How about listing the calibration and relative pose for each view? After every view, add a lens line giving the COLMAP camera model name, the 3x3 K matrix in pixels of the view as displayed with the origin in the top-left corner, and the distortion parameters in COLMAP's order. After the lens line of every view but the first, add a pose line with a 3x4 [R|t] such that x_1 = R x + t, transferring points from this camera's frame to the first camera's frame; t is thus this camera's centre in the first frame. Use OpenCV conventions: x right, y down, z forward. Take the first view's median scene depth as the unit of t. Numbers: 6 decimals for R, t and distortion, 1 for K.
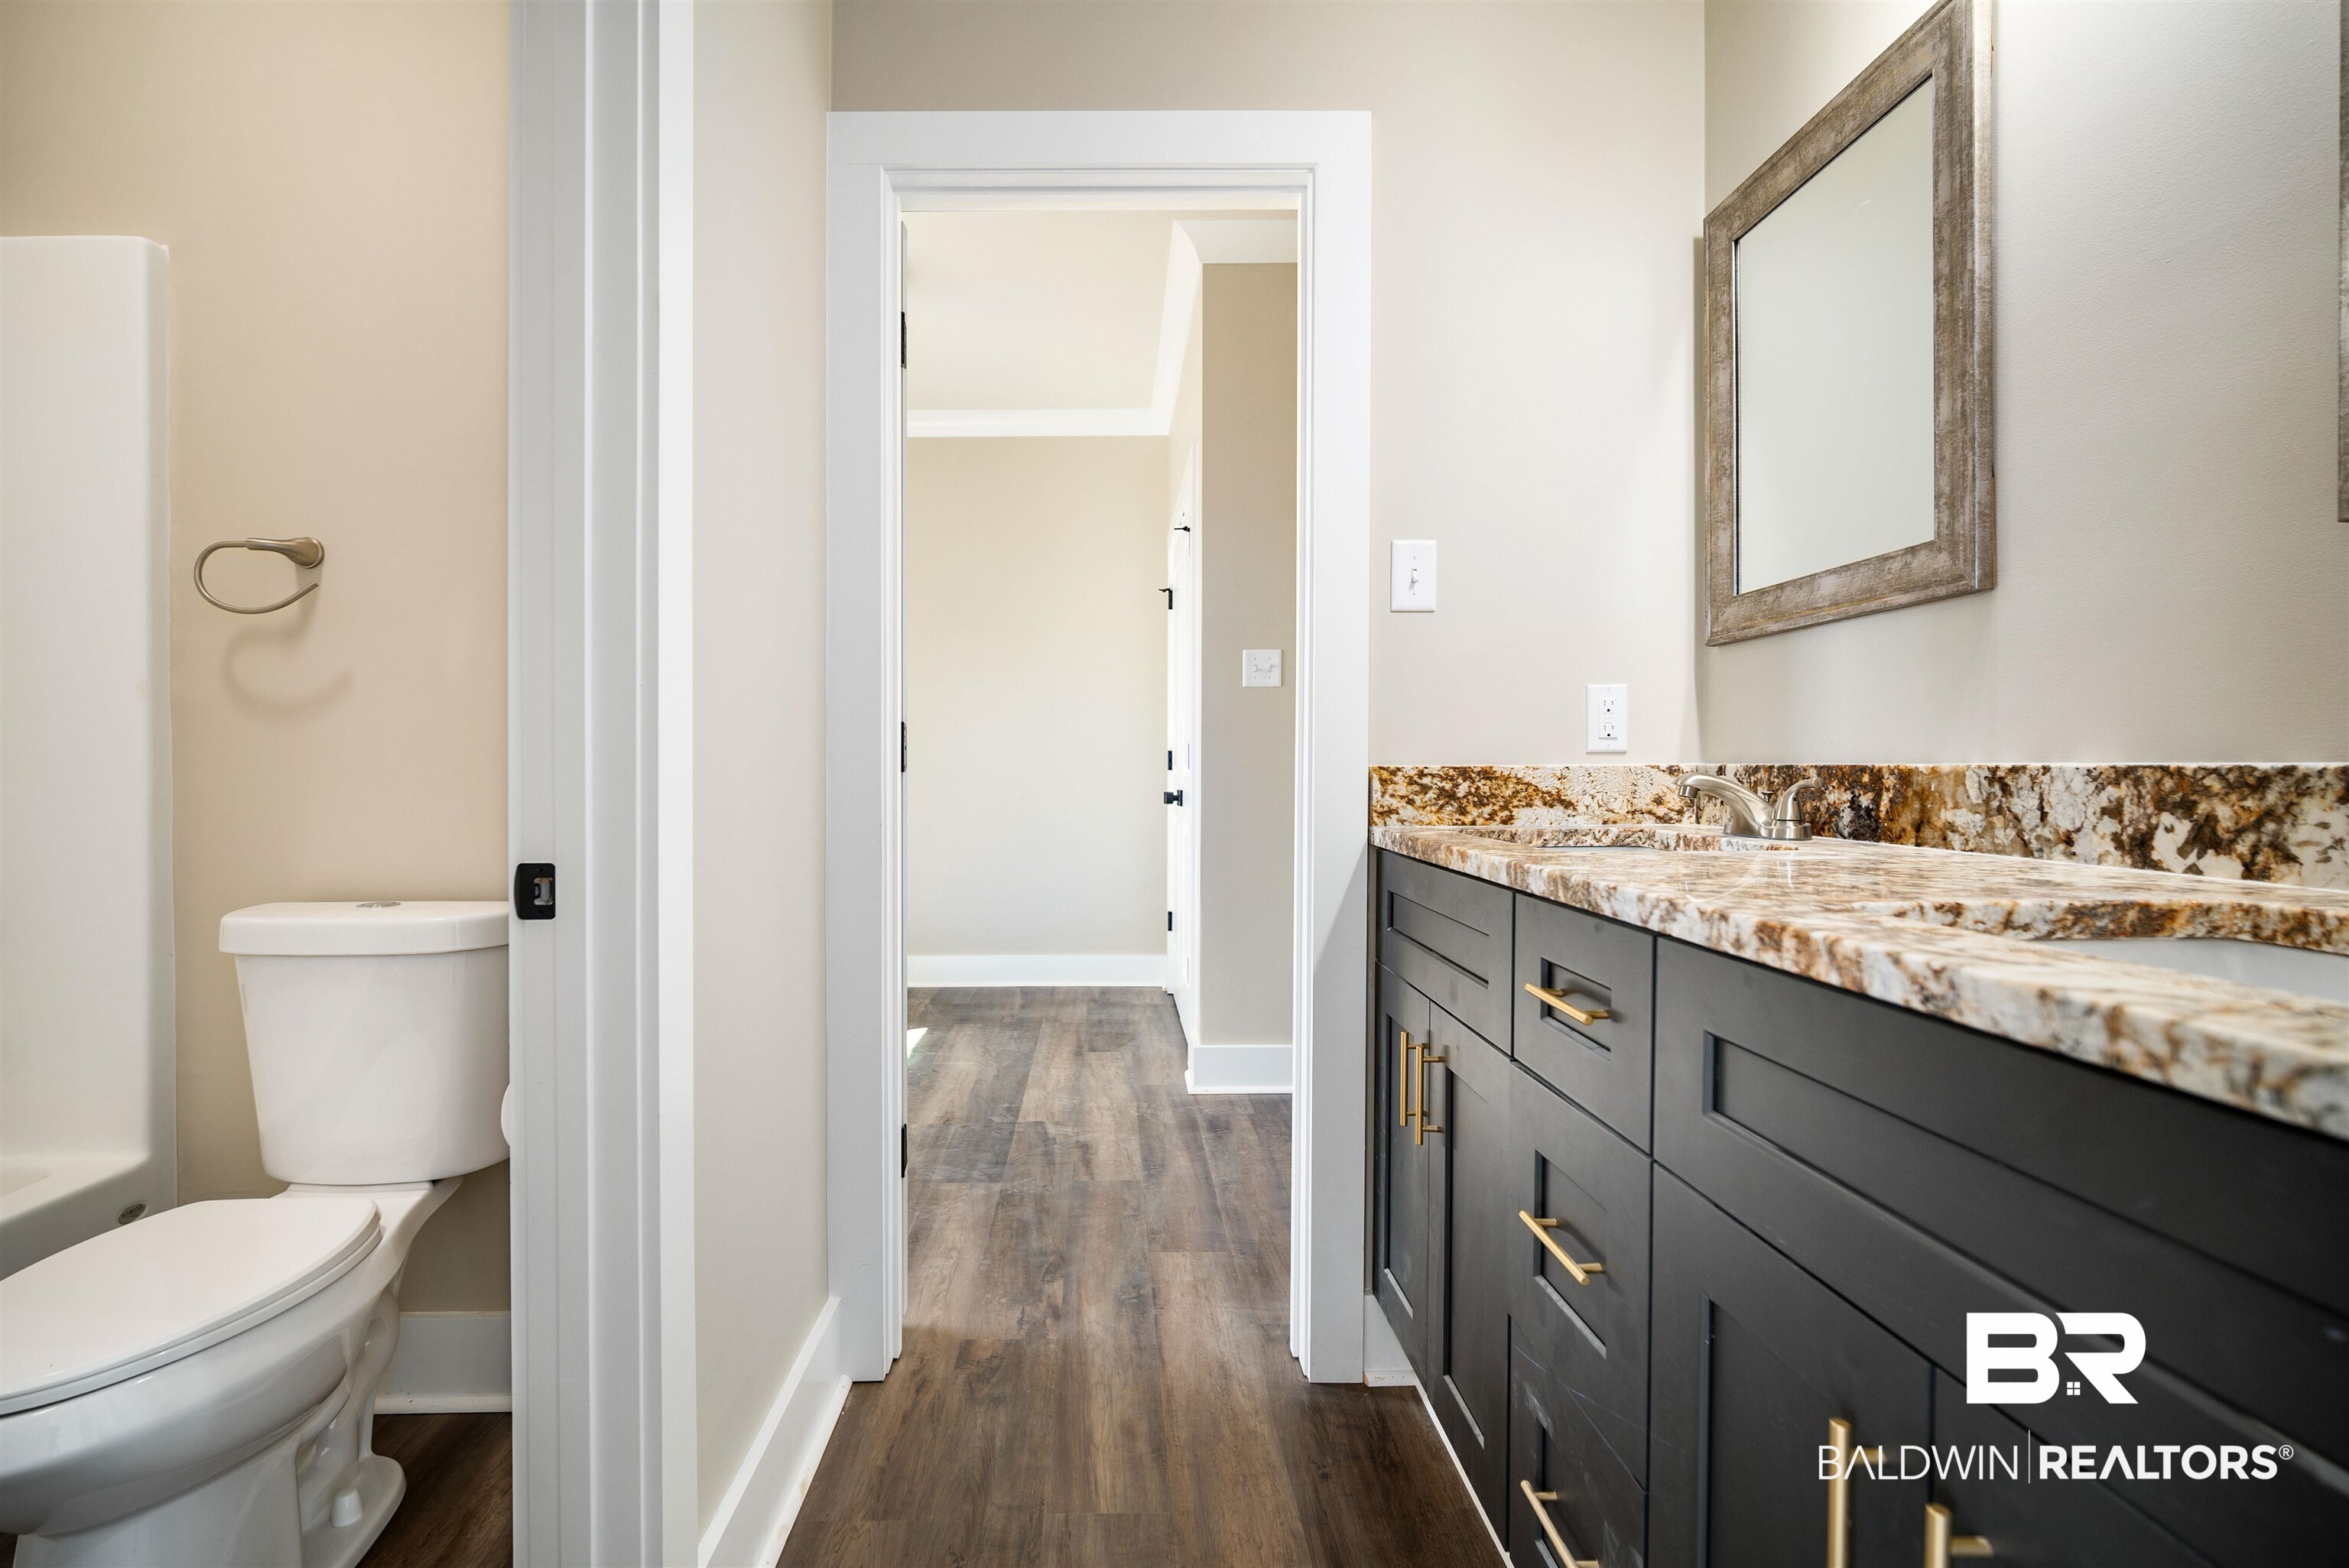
lens RADIAL K [[1036.3, 0, 1174.5], [0, 1036.3, 777.8], [0, 0, 1]] dist [-0.005062, -0.000572]
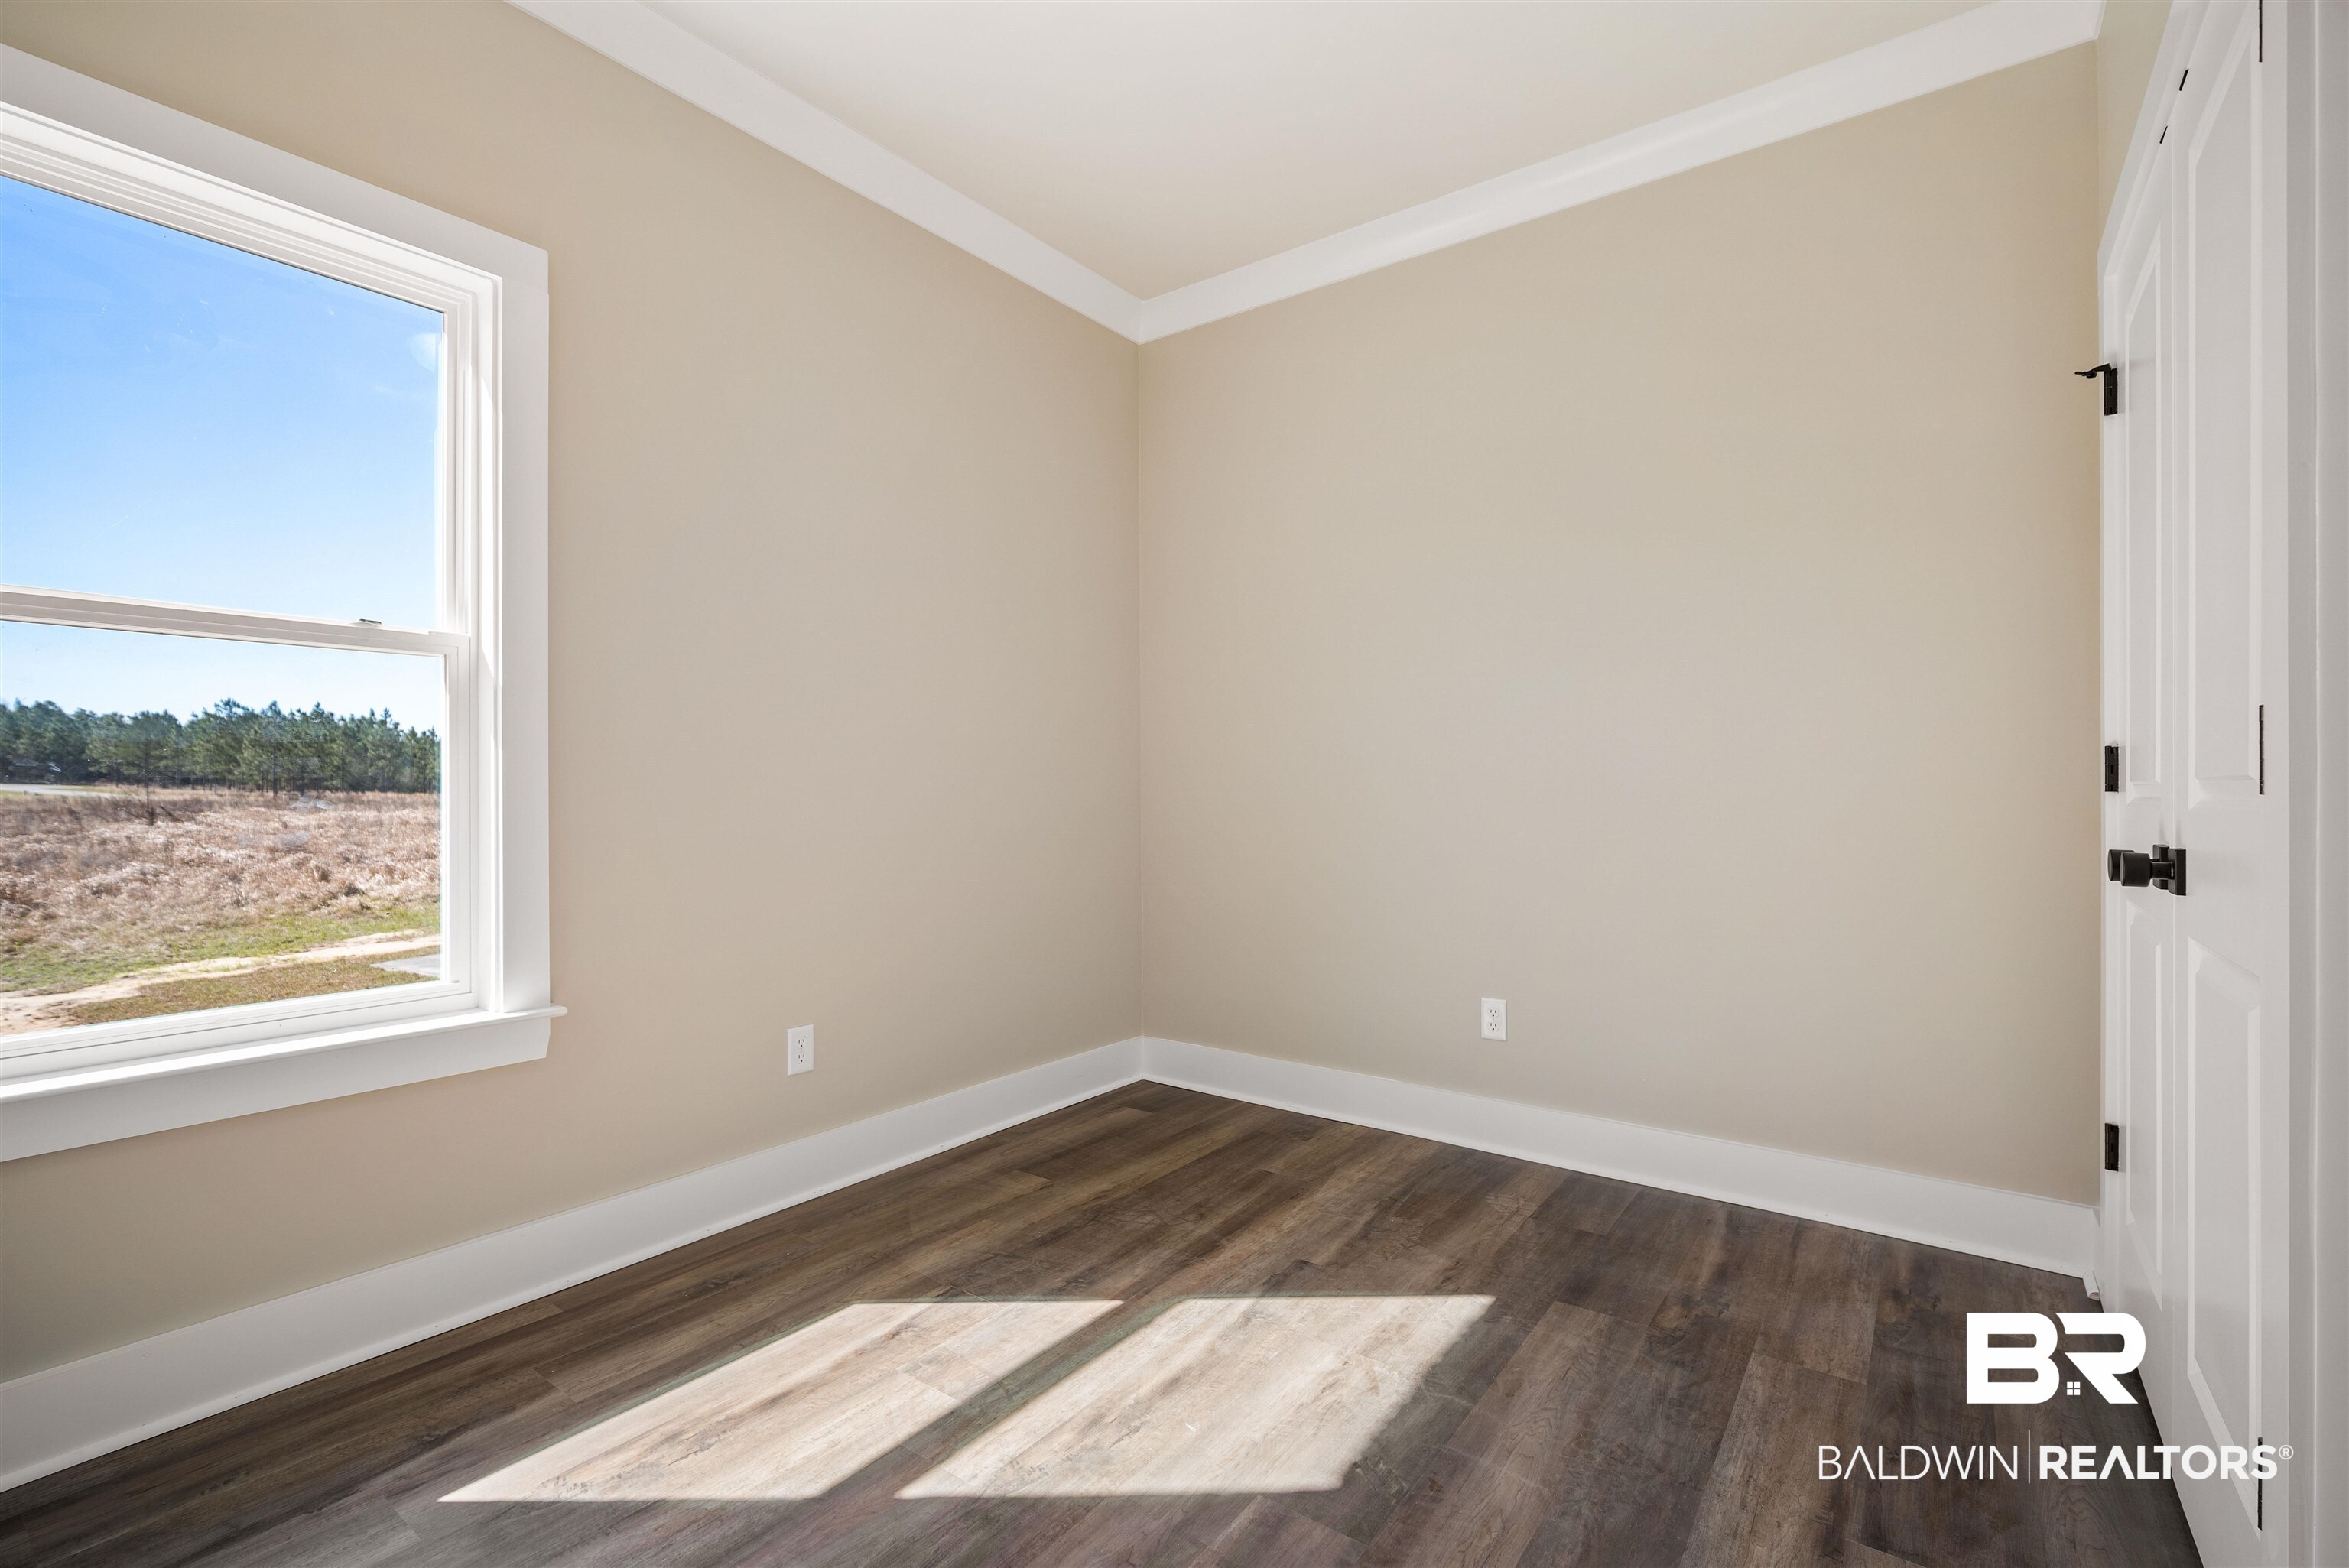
lens RADIAL K [[1036.3, 0, 1169.7], [0, 1036.3, 785.1], [0, 0, 1]] dist [-0.005062, -0.000572]
pose [[0.760562, -0.005764, -0.649240, -0.025504], [-0.001907, 0.999936, -0.011112, -0.005138], [0.649263, 0.009689, 0.760503, 0.462487]]
